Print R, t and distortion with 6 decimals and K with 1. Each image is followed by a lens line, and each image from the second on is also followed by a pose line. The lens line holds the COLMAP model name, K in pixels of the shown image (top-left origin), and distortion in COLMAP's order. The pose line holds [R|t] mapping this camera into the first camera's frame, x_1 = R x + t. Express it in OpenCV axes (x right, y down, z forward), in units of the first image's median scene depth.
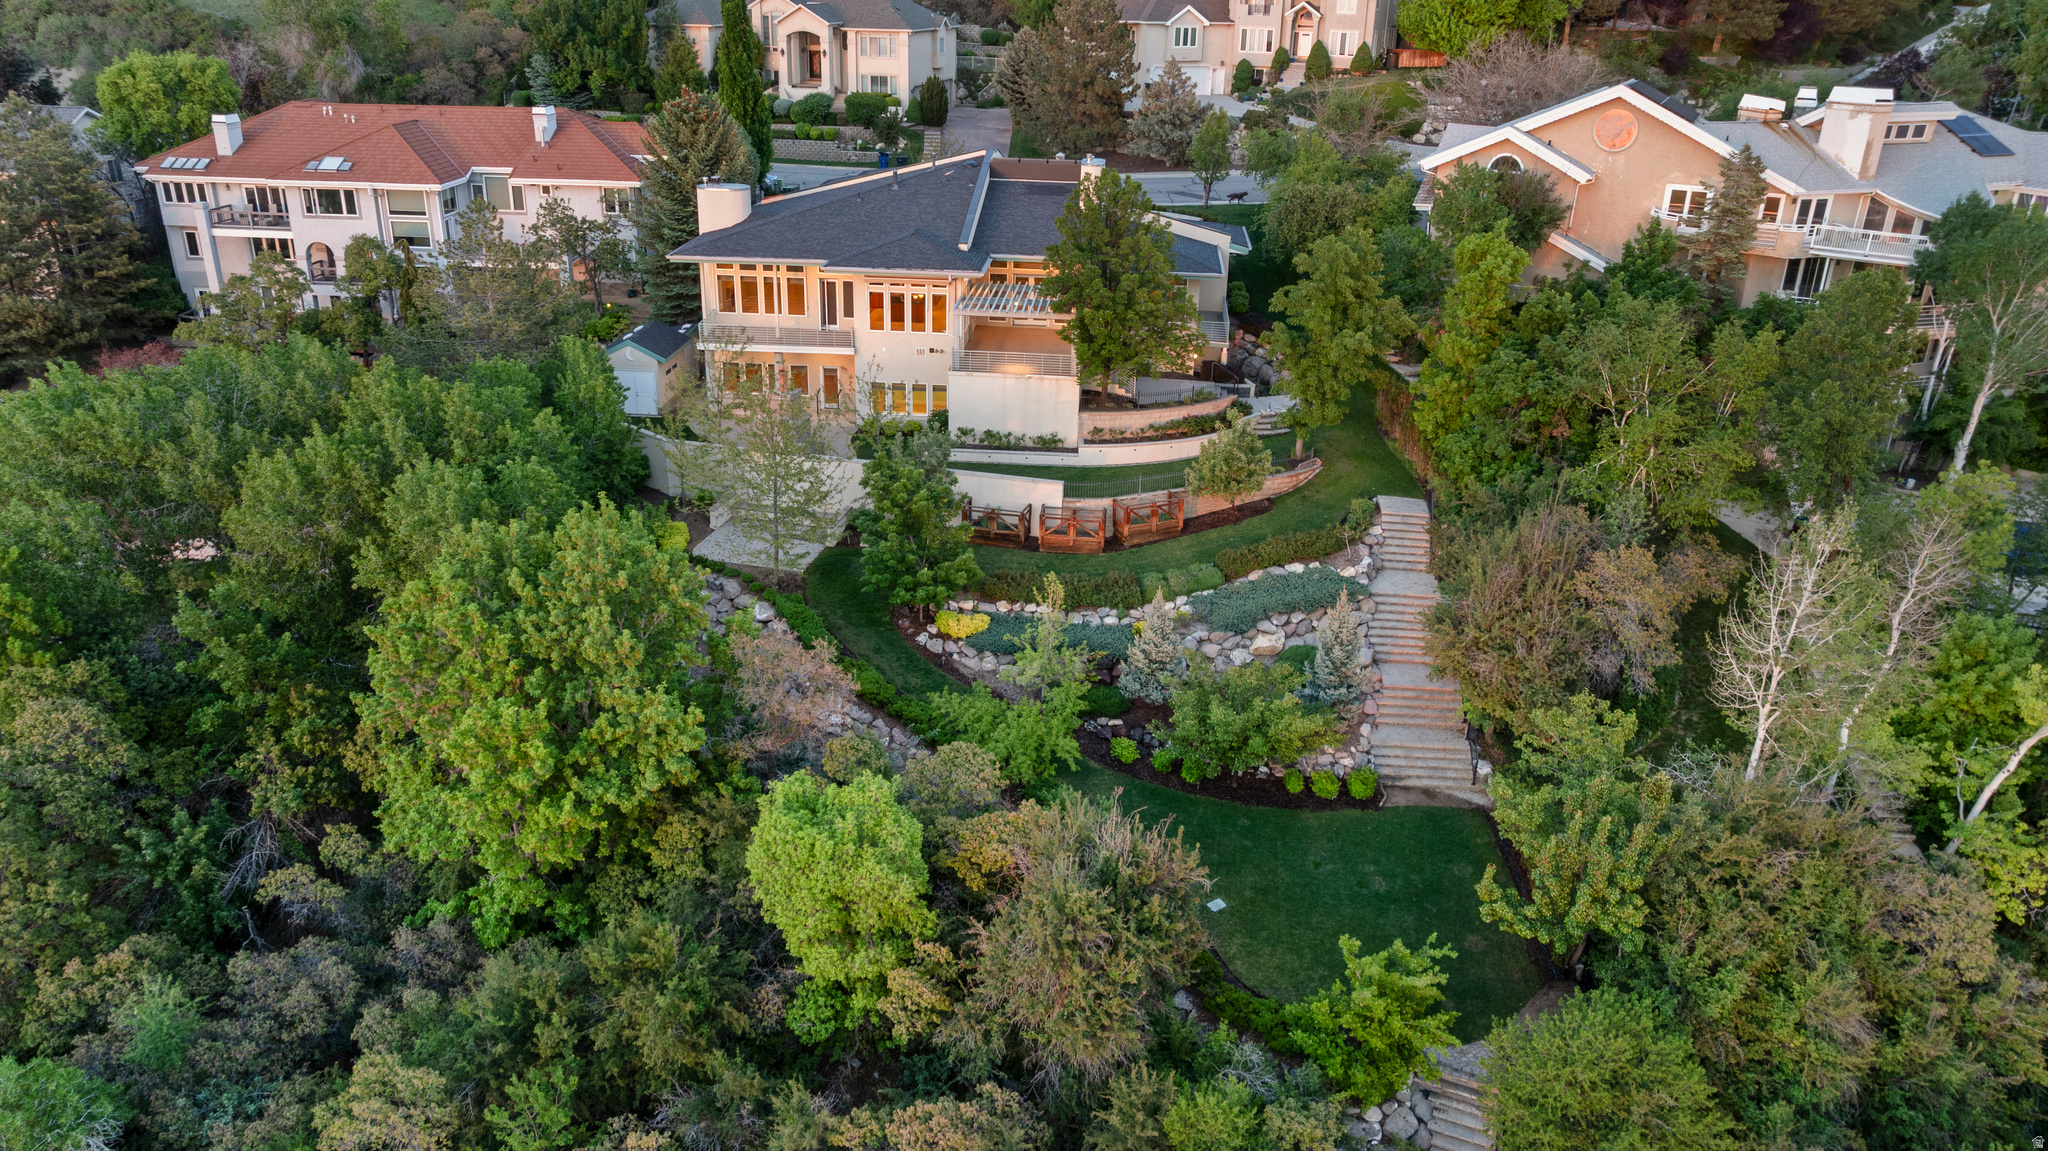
lens RADIAL K [[1437.2, 0, 1023.7], [0, 1437.2, 571.7], [0, 0, 1]] dist [-0.020034, 0.004869]
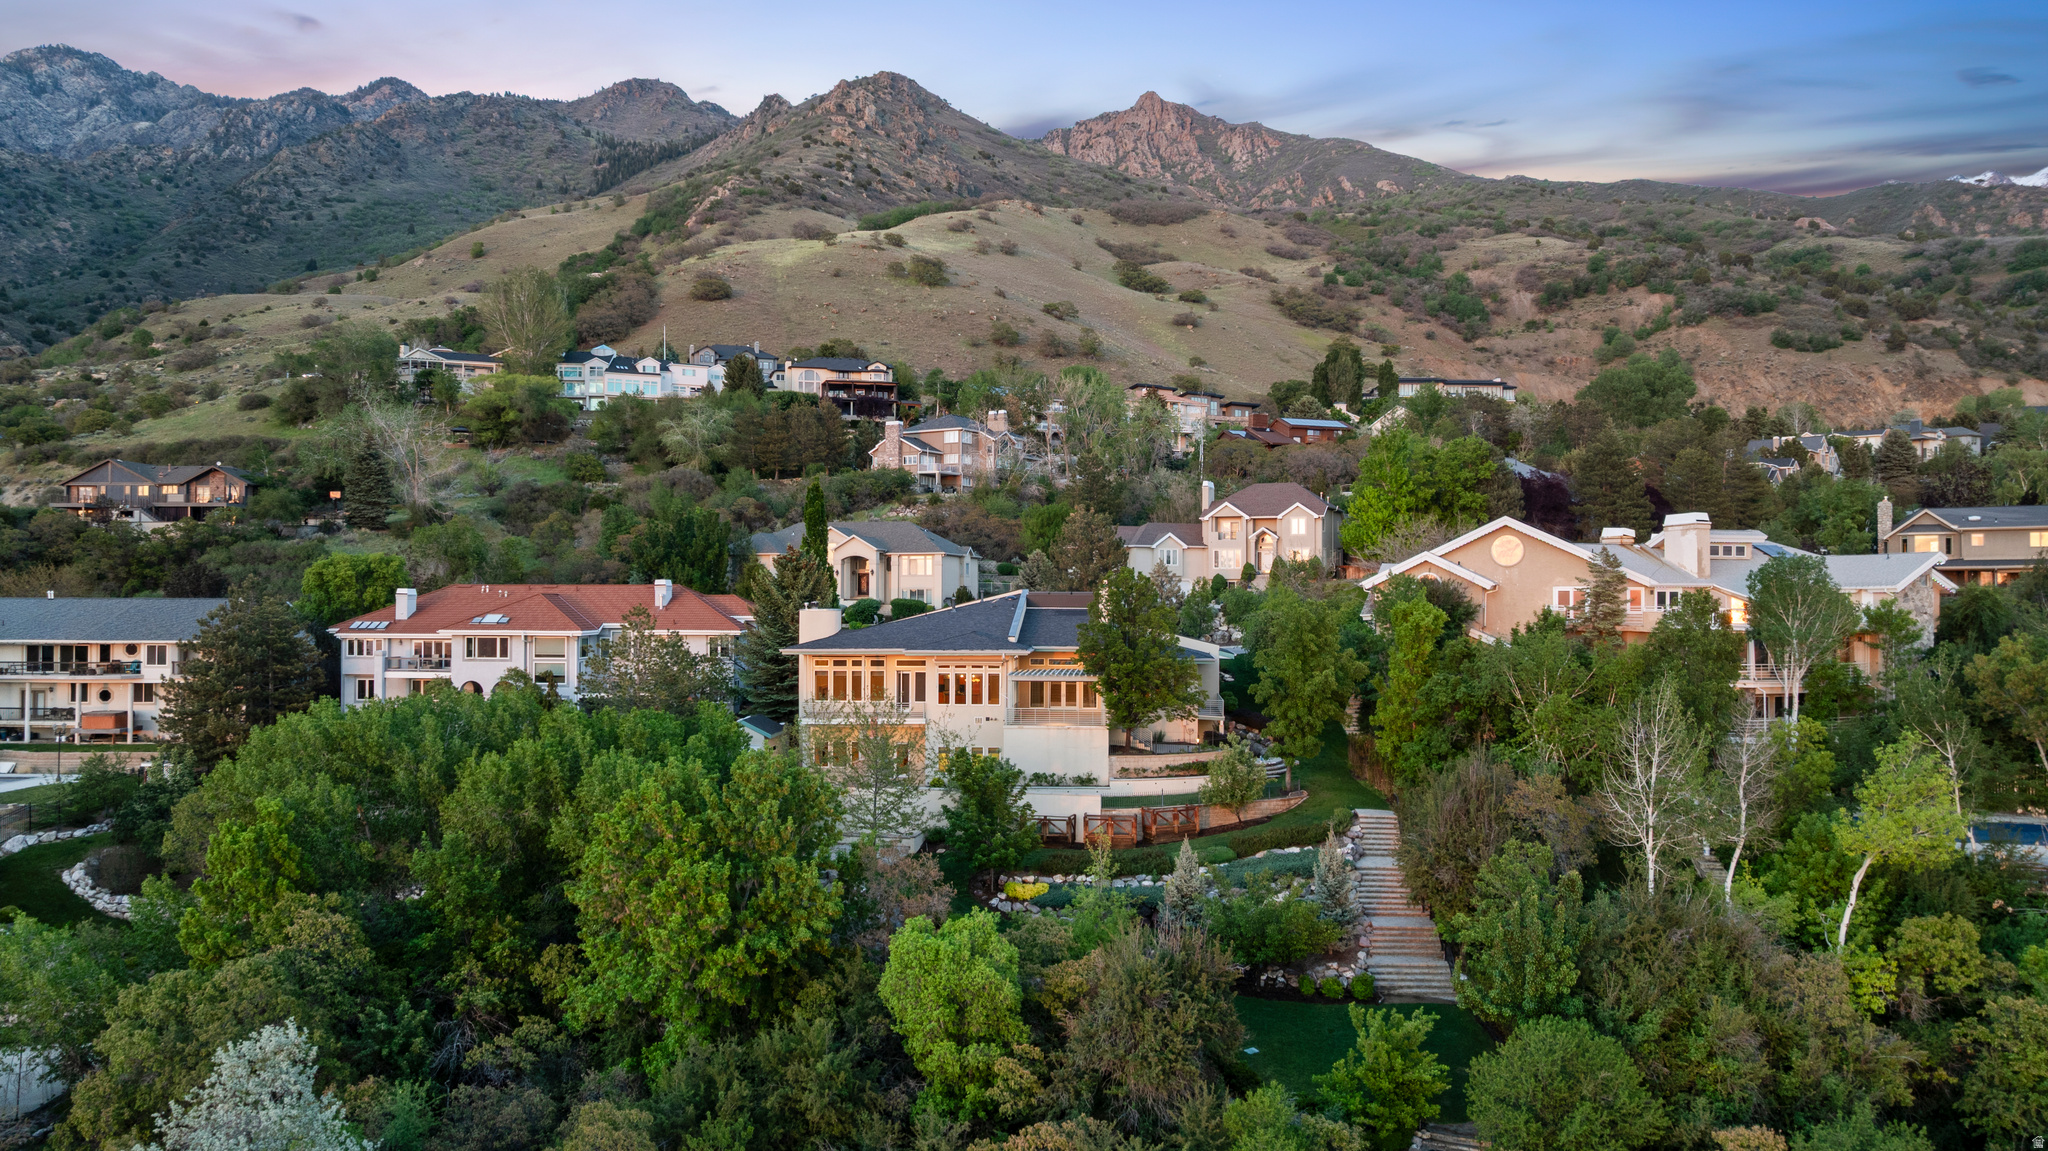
lens RADIAL K [[1436.1, 0, 1024.0], [0, 1436.1, 575.5], [0, 0, 1]] dist [-0.005196, -0.031467]
pose [[0.999739, -0.019018, 0.012693, -0.047025], [0.022529, 0.914112, -0.404835, 0.244389], [-0.003904, 0.405016, 0.914301, -0.197675]]
